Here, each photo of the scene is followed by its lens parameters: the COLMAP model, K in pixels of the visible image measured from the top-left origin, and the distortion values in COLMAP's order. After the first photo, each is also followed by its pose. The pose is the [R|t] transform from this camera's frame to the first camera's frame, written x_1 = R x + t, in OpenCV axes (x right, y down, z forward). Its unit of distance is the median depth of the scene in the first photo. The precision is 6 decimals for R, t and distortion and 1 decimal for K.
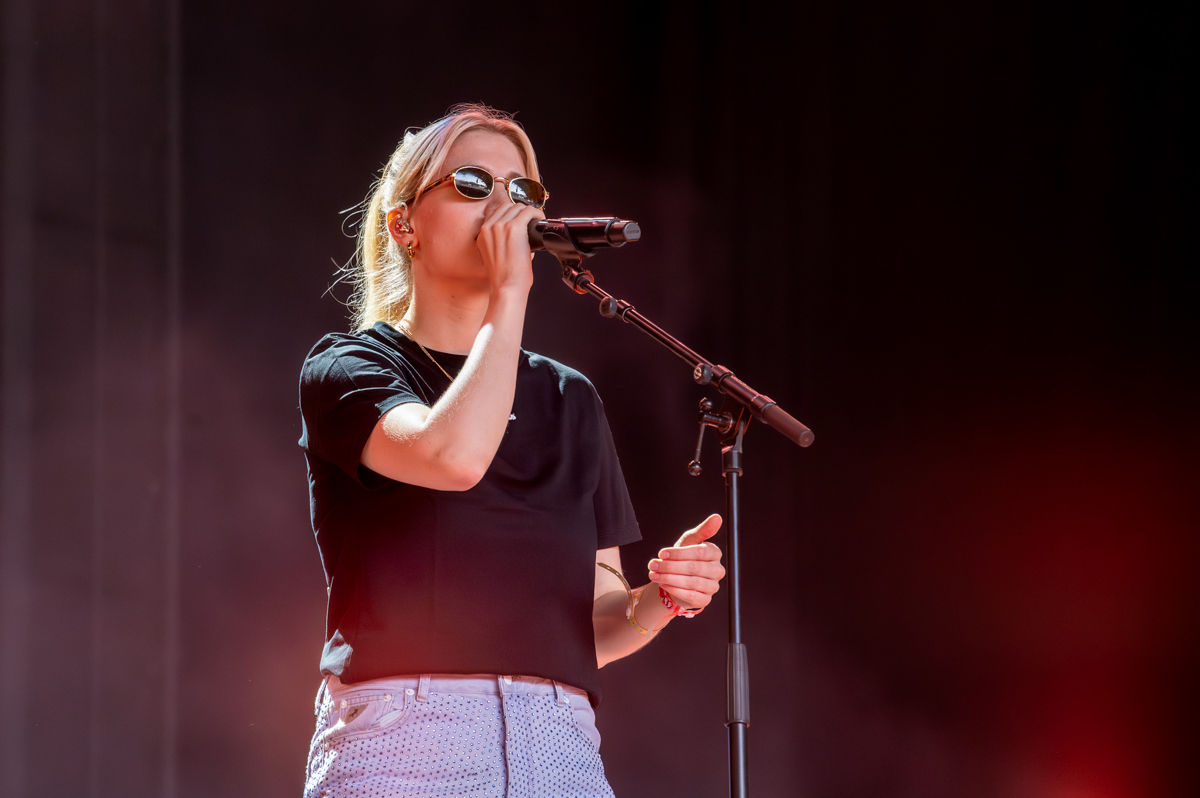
lens RADIAL K [[7154.9, 0, 599.8], [0, 7154.9, 399.2], [0, 0, 1]] dist [-0.027000, 0.000000]
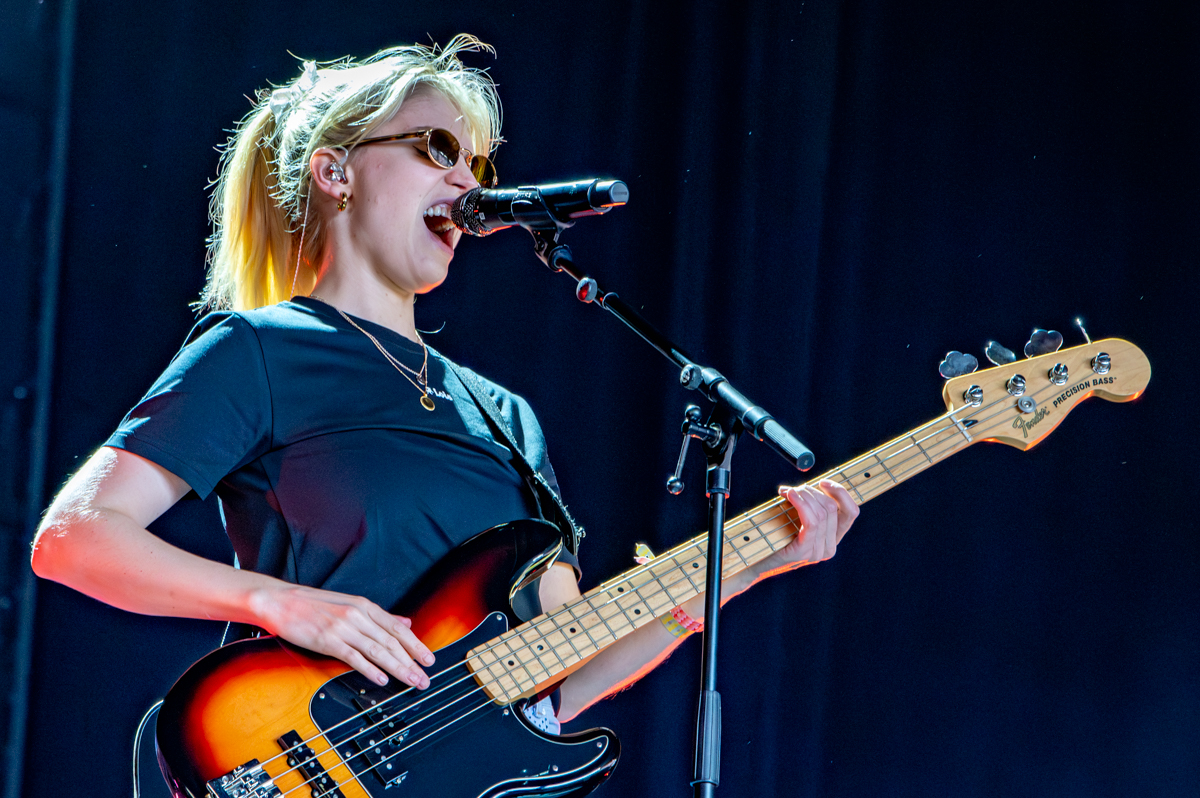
lens RADIAL K [[6349.4, 0, 597.9], [0, 6349.4, 400.0], [0, 0, 1]] dist [3.684271, 0.000000]
pose [[0.997665, 0.068272, 0.001765, 0.001763], [-0.068277, 0.997663, 0.002766, -0.002263], [-0.001572, -0.002880, 0.999995, 0.222533]]
